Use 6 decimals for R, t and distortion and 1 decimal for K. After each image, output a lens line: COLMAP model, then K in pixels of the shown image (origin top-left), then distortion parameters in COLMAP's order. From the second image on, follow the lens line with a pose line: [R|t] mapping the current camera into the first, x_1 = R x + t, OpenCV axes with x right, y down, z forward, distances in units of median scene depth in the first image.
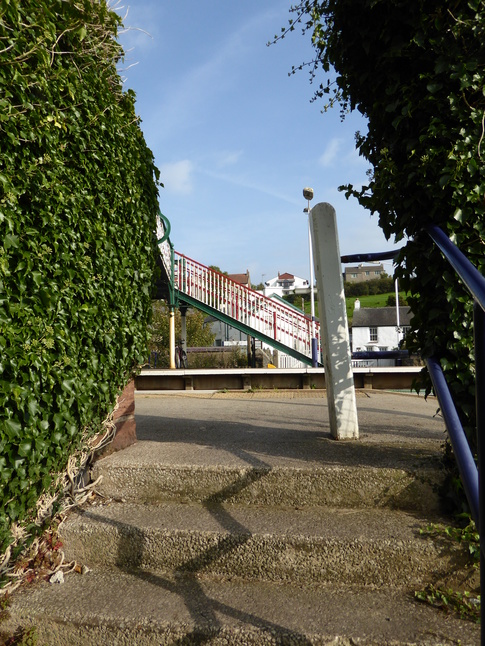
lens RADIAL K [[469.3, 0, 240.6], [0, 469.3, 319.4], [0, 0, 1]] dist [-0.019915, 0.004412]
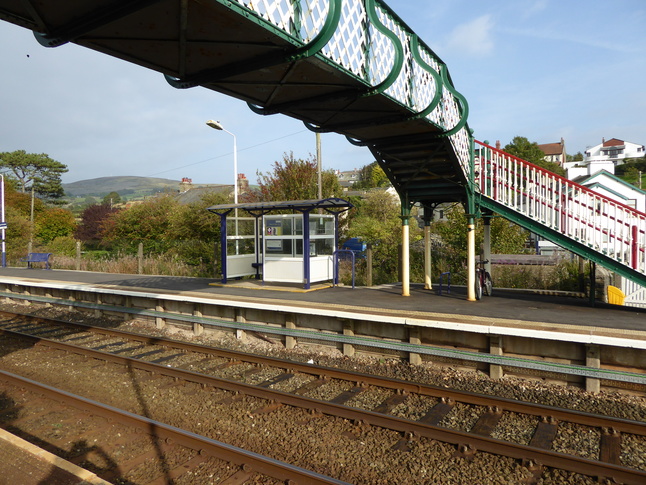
lens RADIAL K [[469.3, 0, 339.6], [0, 469.3, 229.3], [0, 0, 1]] dist [-0.019915, 0.004412]
pose [[0.915251, 0.013520, -0.402656, -0.040085], [0.020777, 0.996523, 0.080685, -0.069056], [0.402347, -0.082213, 0.911788, 0.256362]]
